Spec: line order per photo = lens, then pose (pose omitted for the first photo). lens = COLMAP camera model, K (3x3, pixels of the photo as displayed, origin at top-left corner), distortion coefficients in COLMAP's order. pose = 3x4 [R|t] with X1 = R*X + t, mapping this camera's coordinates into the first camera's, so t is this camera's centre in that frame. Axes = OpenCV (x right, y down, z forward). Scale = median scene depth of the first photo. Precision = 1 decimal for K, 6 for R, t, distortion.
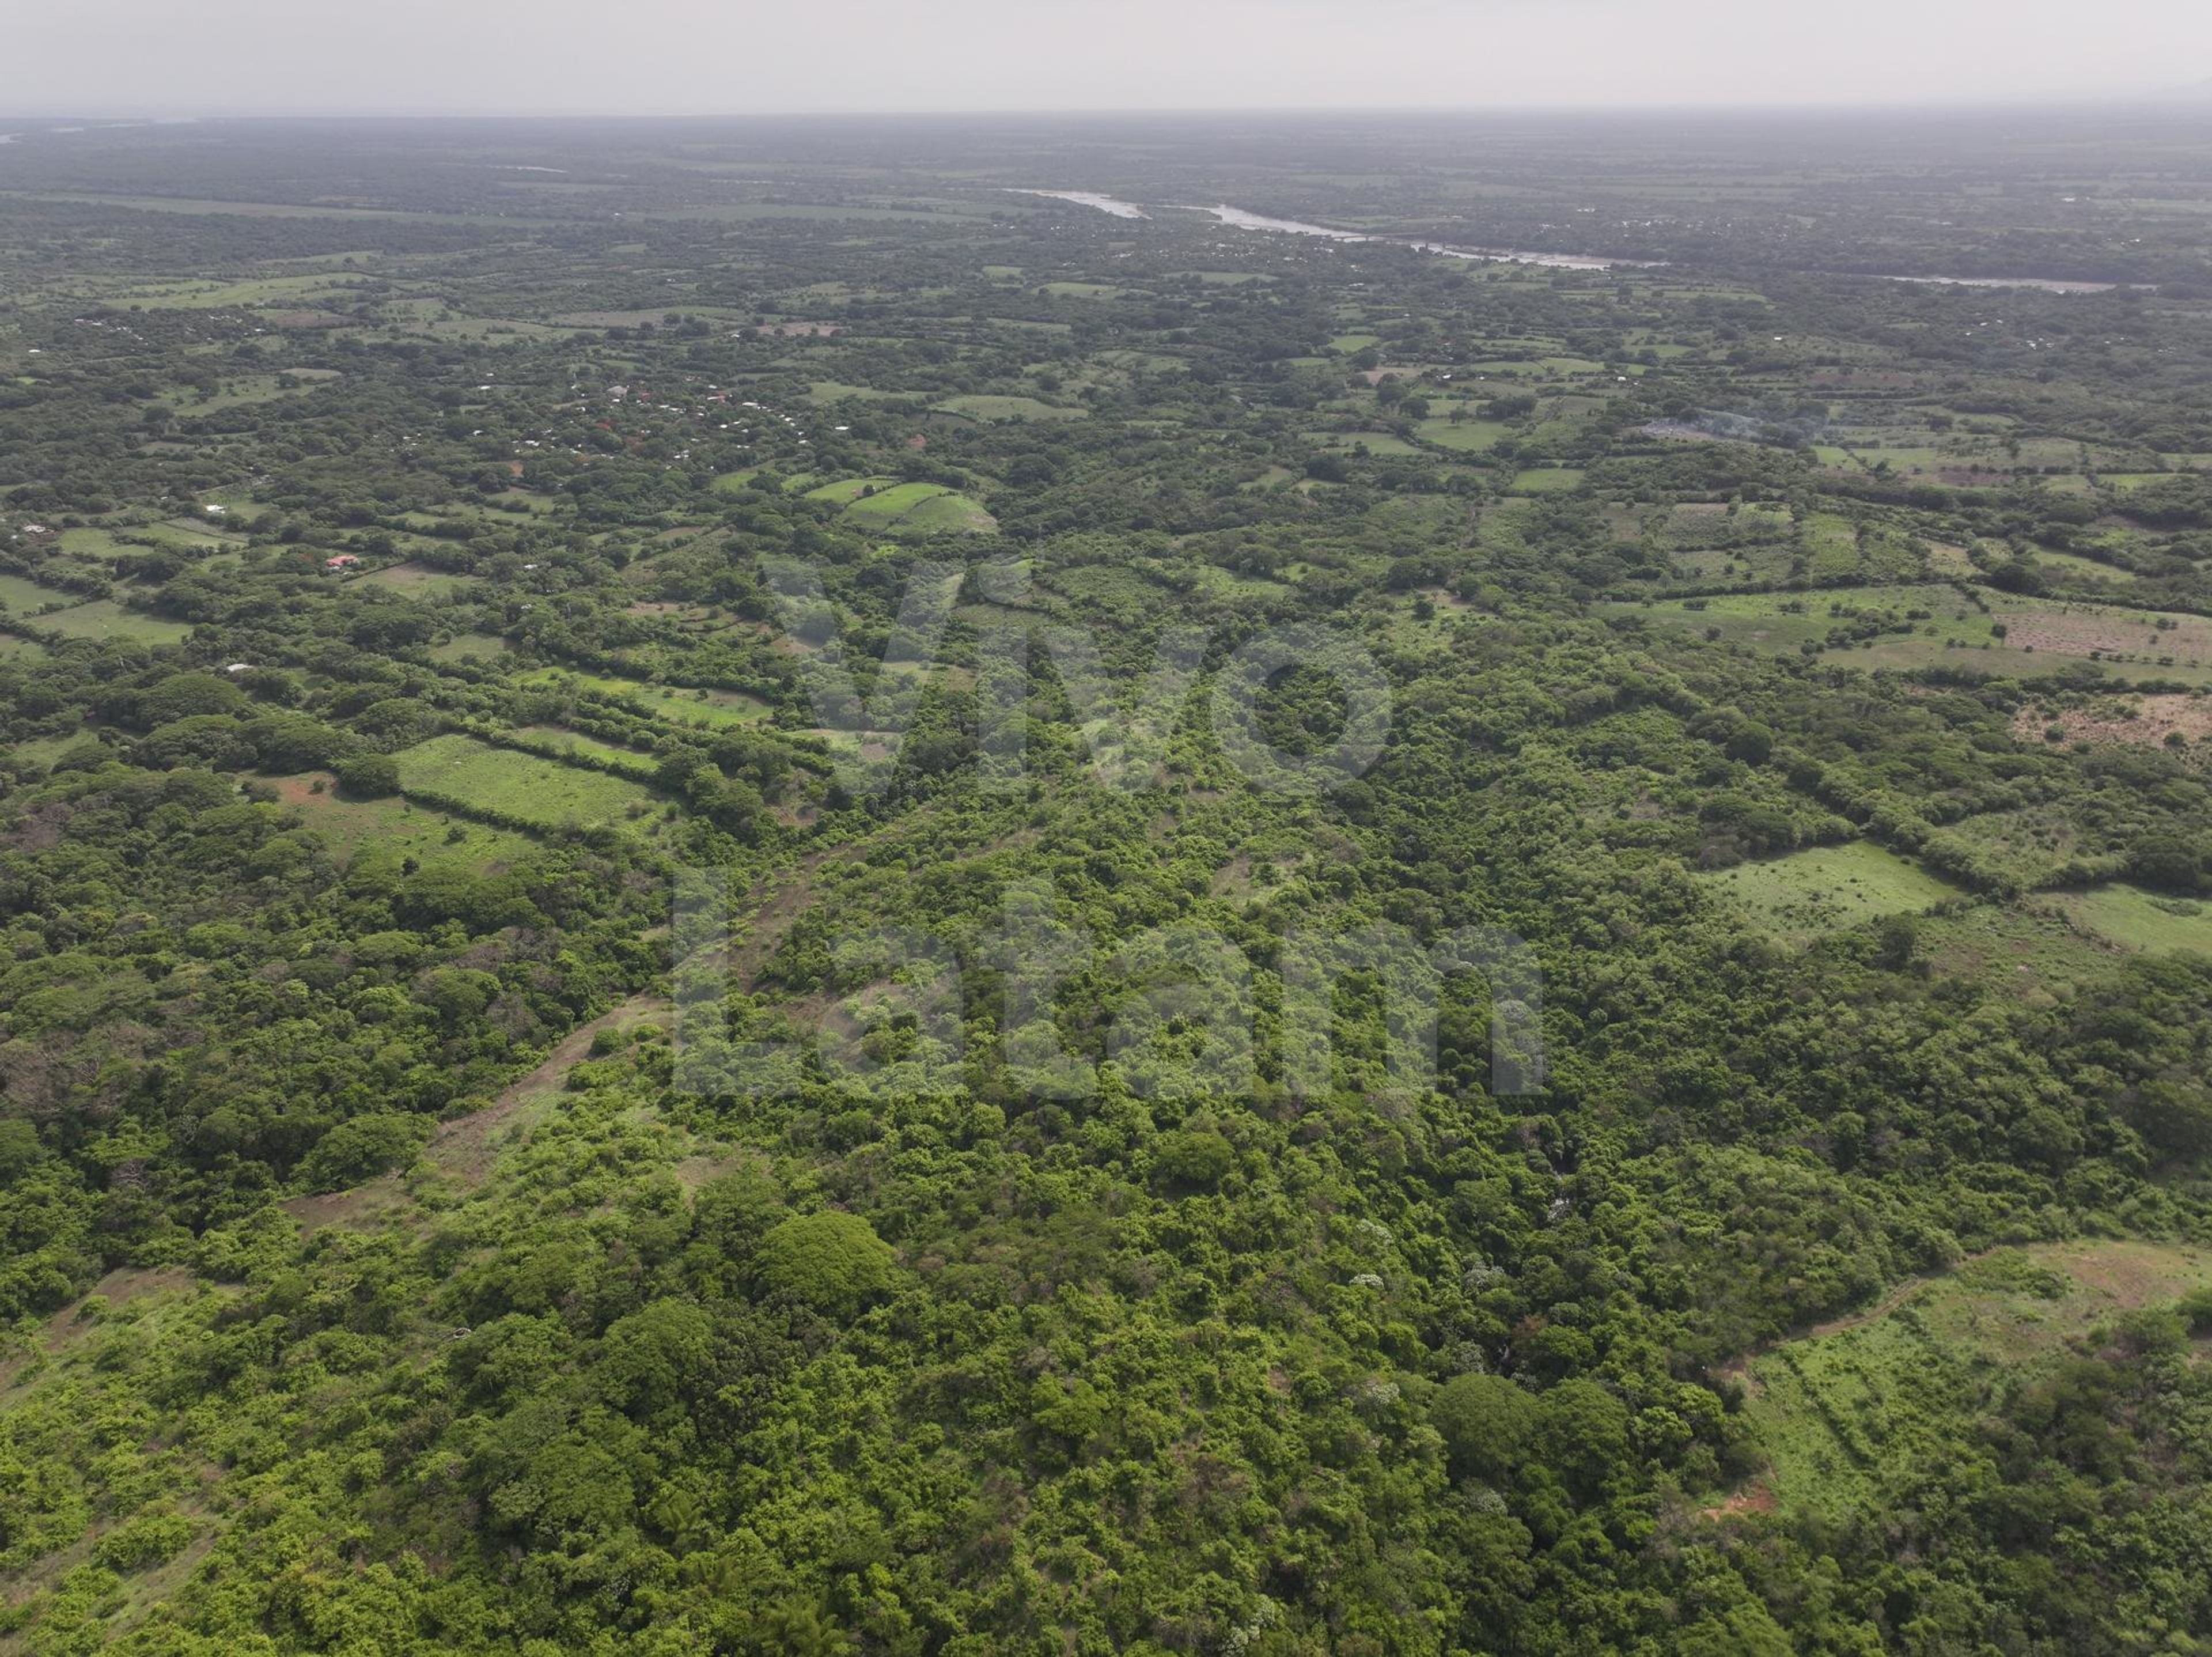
lens RADIAL K [[1555.9, 0, 1111.2], [0, 1555.9, 821.3], [0, 0, 1]] dist [-0.005638, 0.022976]
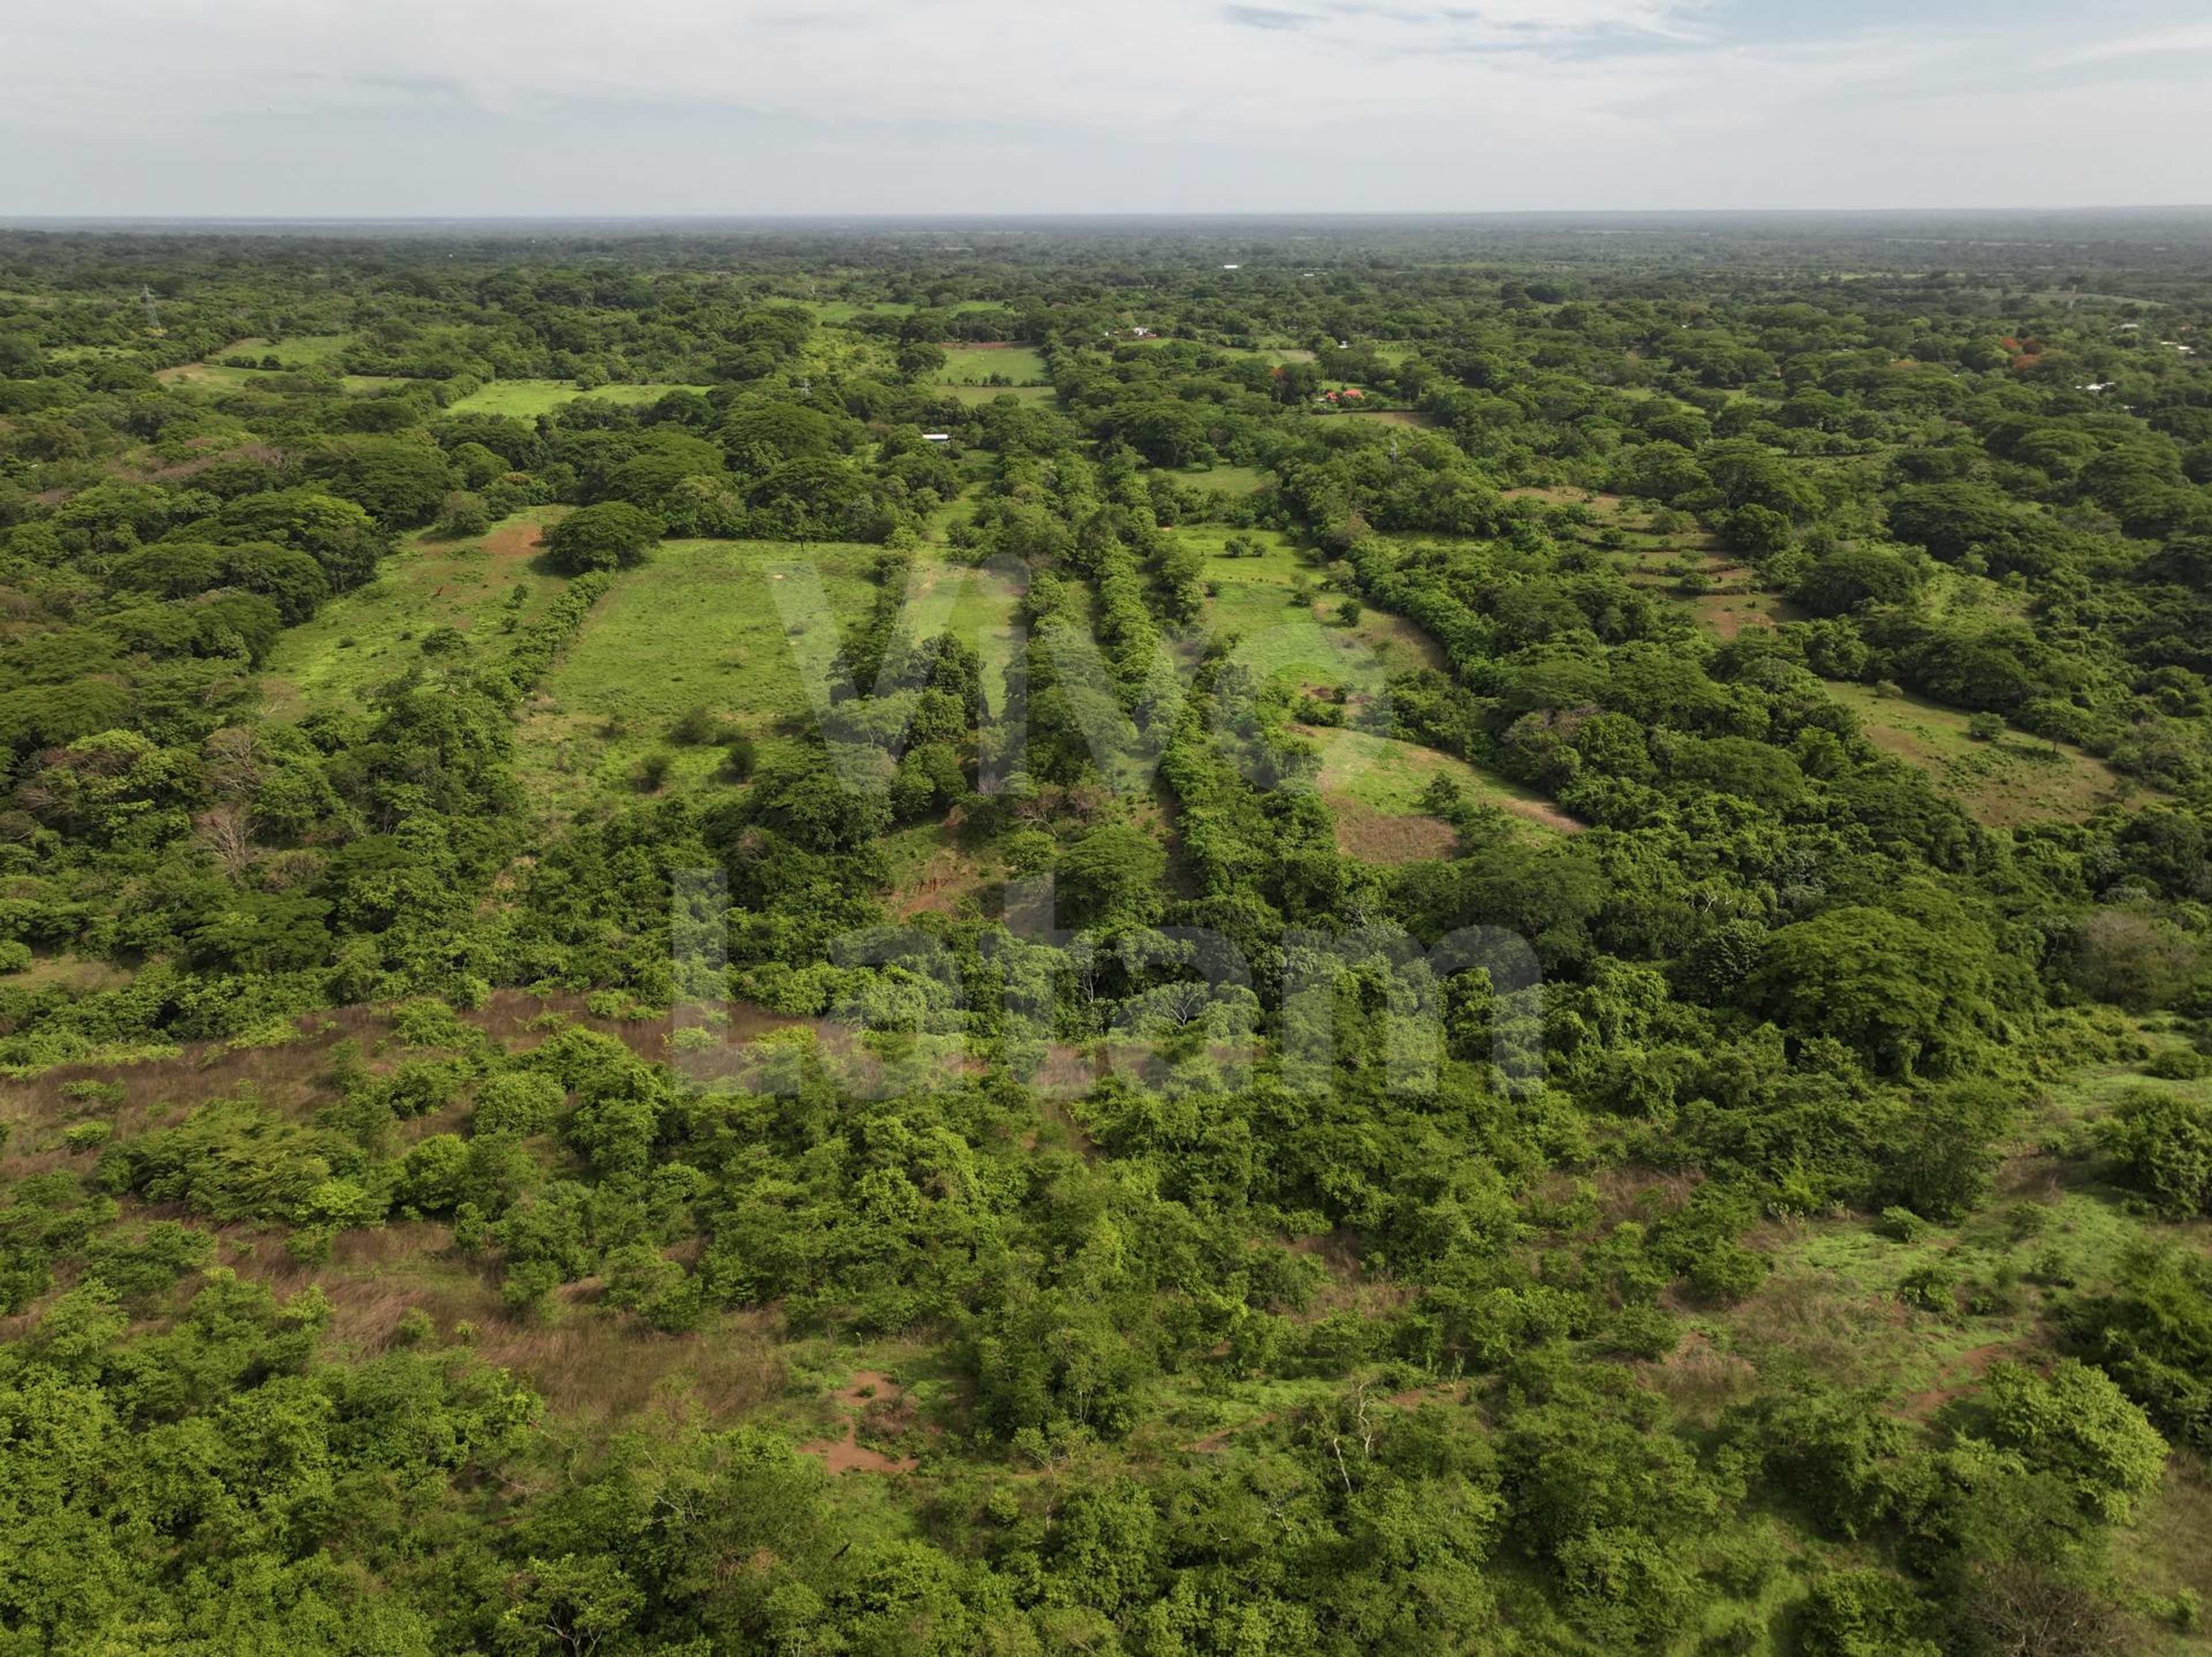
lens RADIAL K [[1555.9, 0, 1111.2], [0, 1555.9, 821.3], [0, 0, 1]] dist [-0.005638, 0.022976]
pose [[0.515877, 0.315719, -0.796362, 0.074381], [-0.363053, 0.922574, 0.130573, -0.080051], [0.775927, 0.221763, 0.590557, 0.922073]]
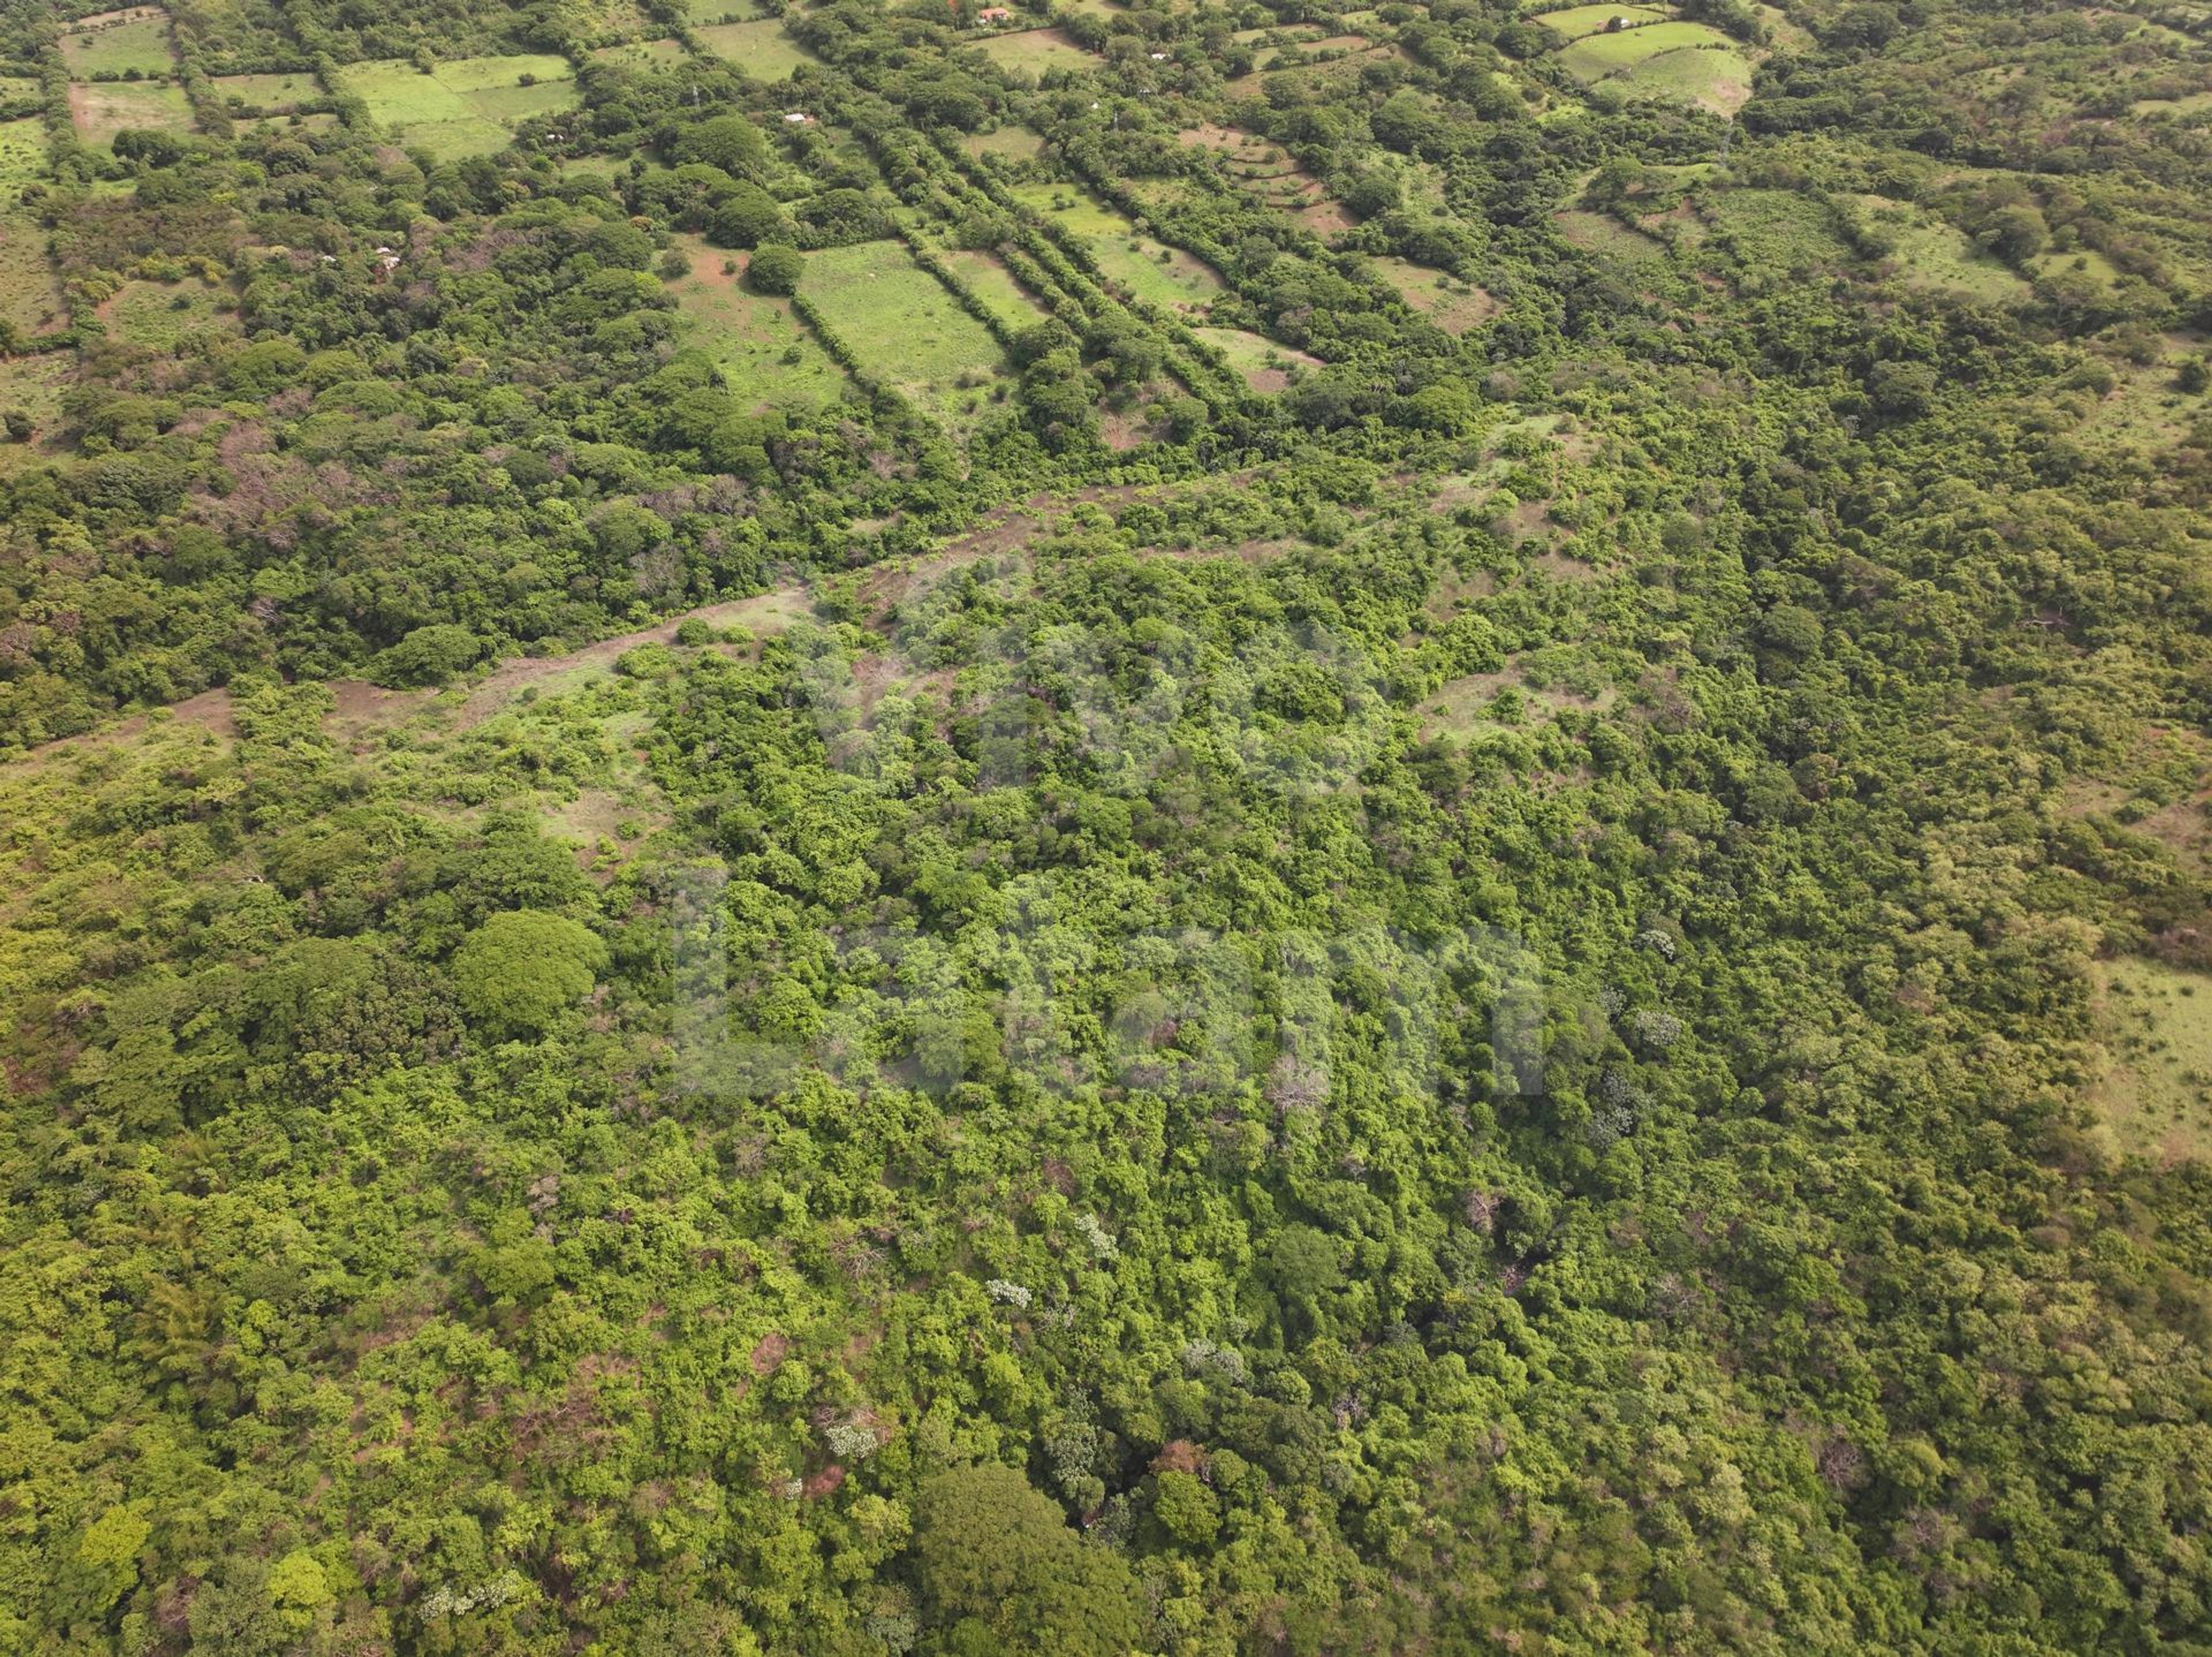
lens RADIAL K [[1555.9, 0, 1111.2], [0, 1555.9, 821.3], [0, 0, 1]] dist [-0.005638, 0.022976]
pose [[0.807658, 0.395732, -0.437133, 0.282410], [-0.249079, 0.900921, 0.355390, -0.127763], [0.534461, -0.178153, 0.826204, 0.267665]]
